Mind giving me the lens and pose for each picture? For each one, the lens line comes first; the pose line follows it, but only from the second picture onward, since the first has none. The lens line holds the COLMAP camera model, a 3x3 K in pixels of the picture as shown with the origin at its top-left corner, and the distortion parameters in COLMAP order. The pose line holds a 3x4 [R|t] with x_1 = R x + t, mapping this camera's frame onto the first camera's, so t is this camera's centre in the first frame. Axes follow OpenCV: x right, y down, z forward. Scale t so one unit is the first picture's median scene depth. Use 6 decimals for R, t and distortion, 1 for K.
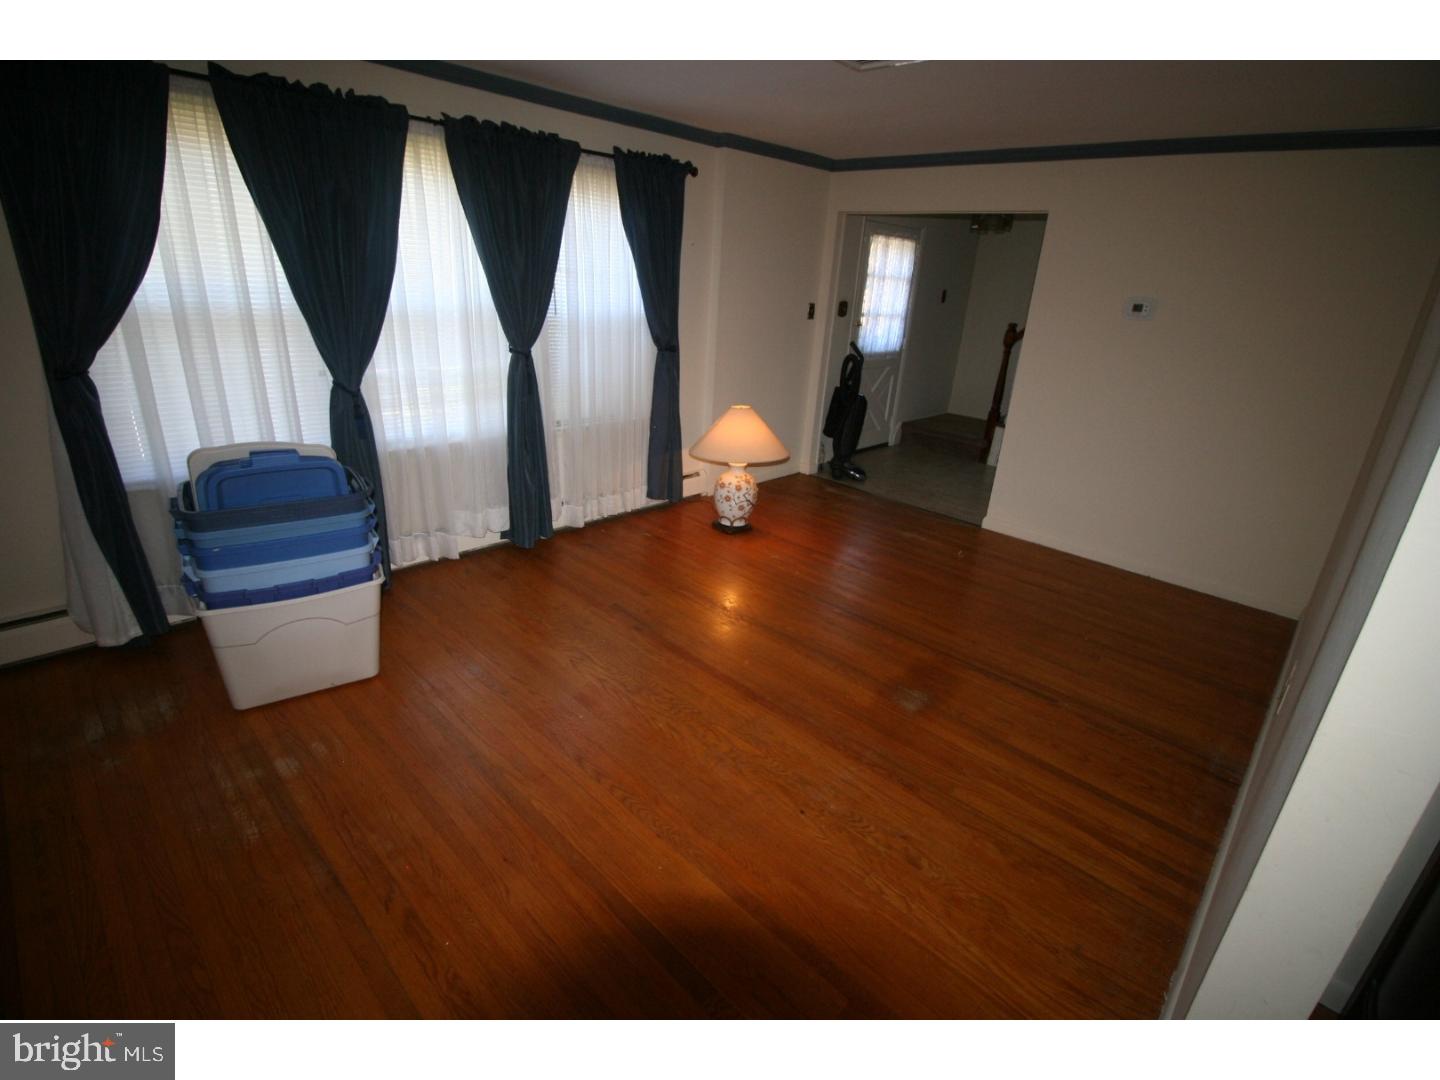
lens RADIAL K [[693.5, 0, 704.9], [0, 693.5, 540.2], [0, 0, 1]] dist [-0.000322, 0.000096]
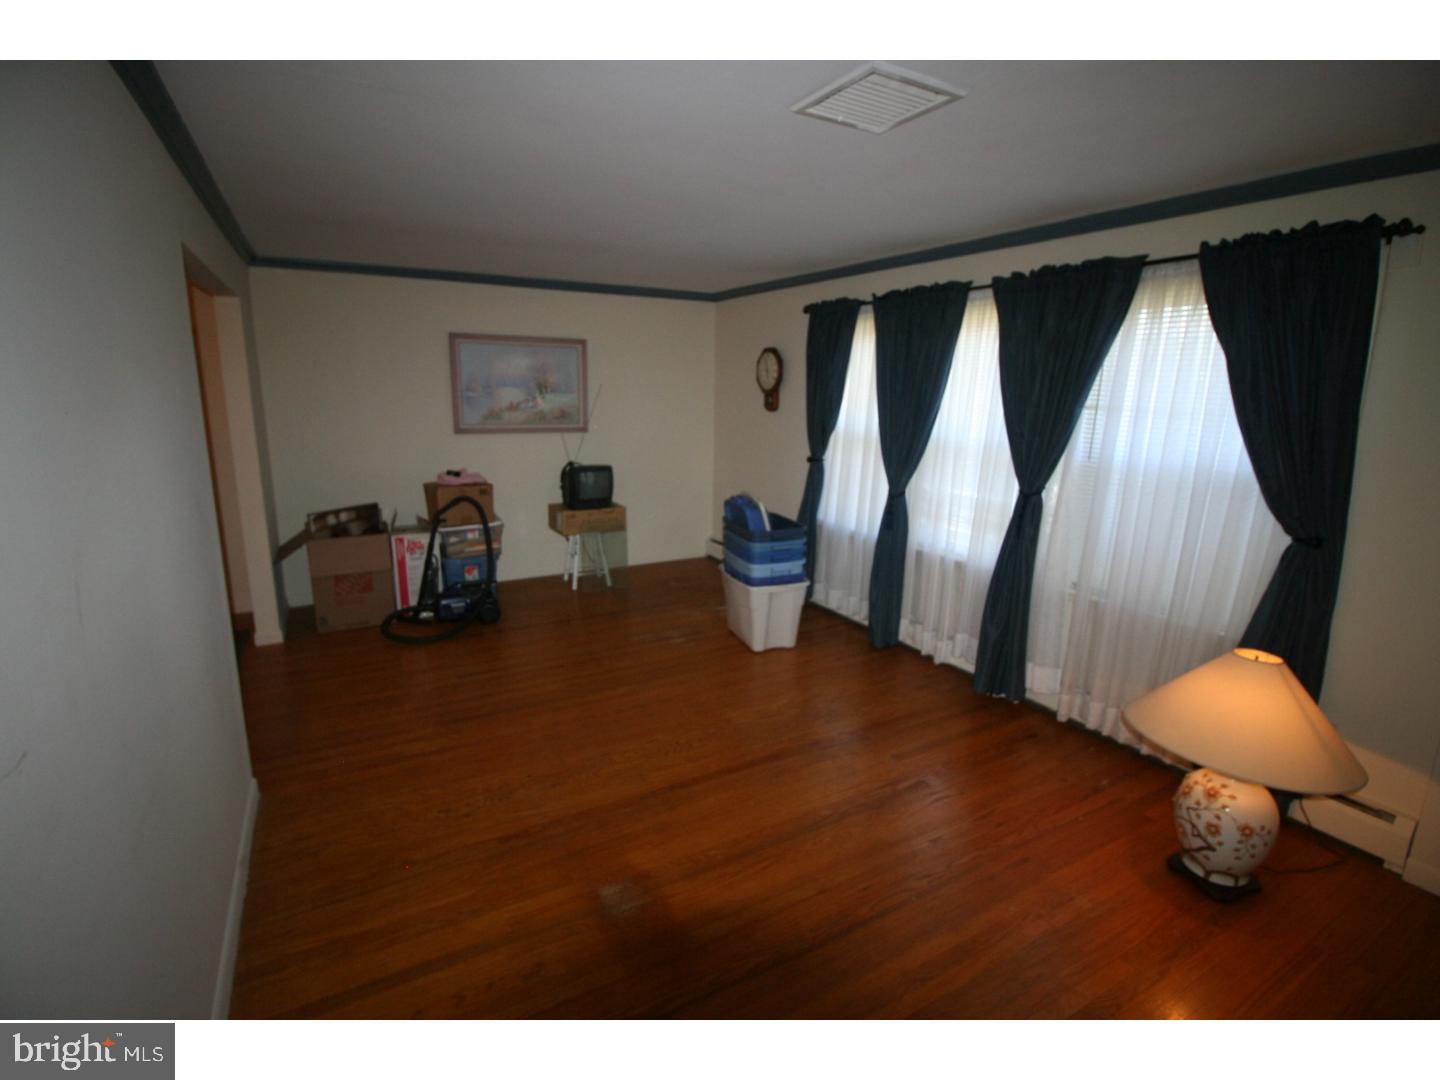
lens RADIAL K [[693.5, 0, 704.9], [0, 693.5, 540.2], [0, 0, 1]] dist [-0.000322, 0.000096]
pose [[-0.300051, 0.153822, -0.941439, 0.758352], [-0.368539, 0.891593, 0.263136, -0.304078], [0.879857, 0.425912, -0.210834, 0.855895]]
